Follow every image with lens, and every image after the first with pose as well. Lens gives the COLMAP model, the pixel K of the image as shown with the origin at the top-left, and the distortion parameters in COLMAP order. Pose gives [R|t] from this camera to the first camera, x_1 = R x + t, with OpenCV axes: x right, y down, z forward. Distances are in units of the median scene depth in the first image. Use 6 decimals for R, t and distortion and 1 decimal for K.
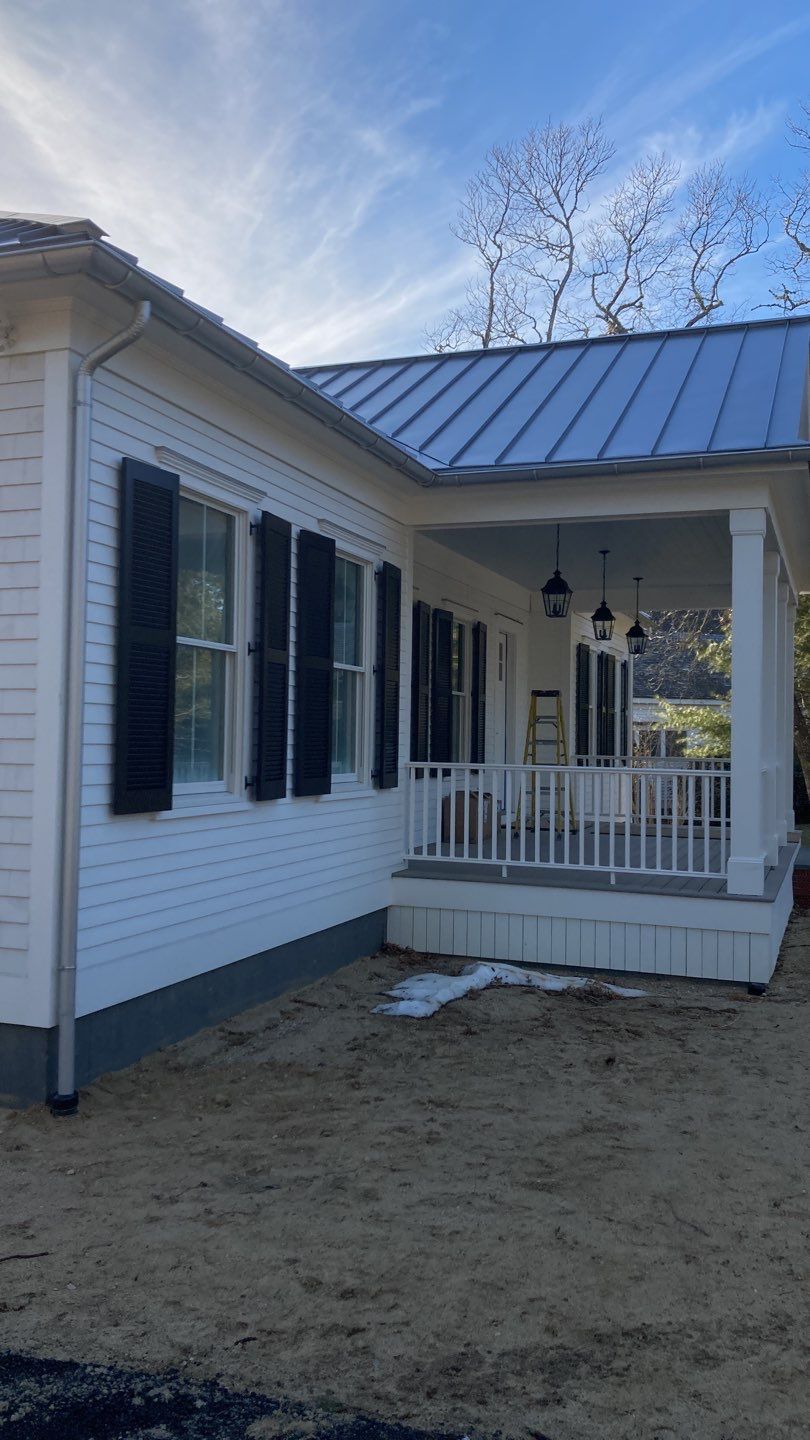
lens RADIAL K [[1164.7, 0, 401.3], [0, 1164.7, 690.7], [0, 0, 1]] dist [0.004754, -0.123746]
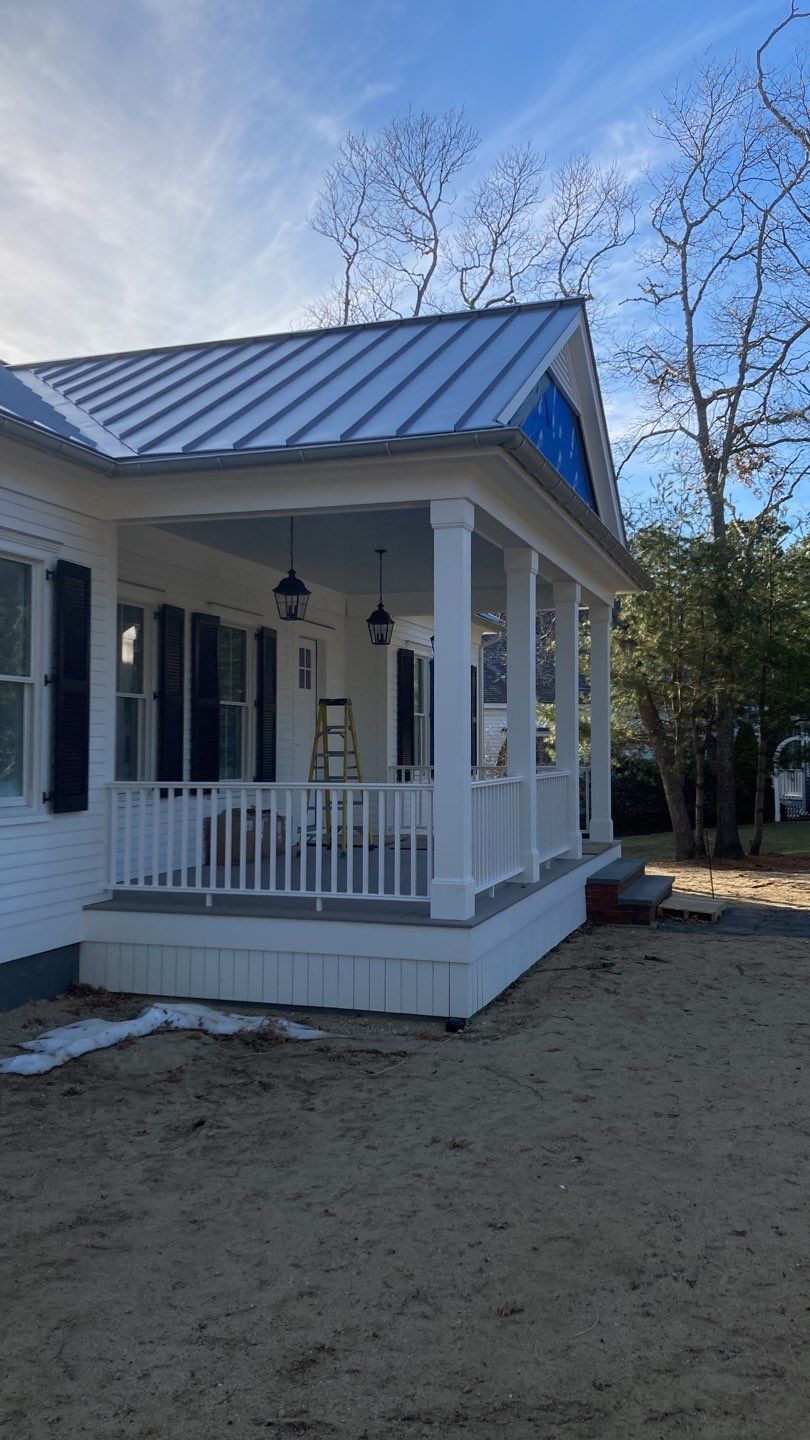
lens RADIAL K [[1174.6, 0, 419.7], [0, 1174.6, 708.2], [0, 0, 1]] dist [0.065136, -0.098846]
pose [[0.998775, -0.019004, 0.045678, 0.228537], [0.018528, 0.999770, 0.010818, -0.001972], [-0.045873, -0.009959, 0.998898, 0.075064]]
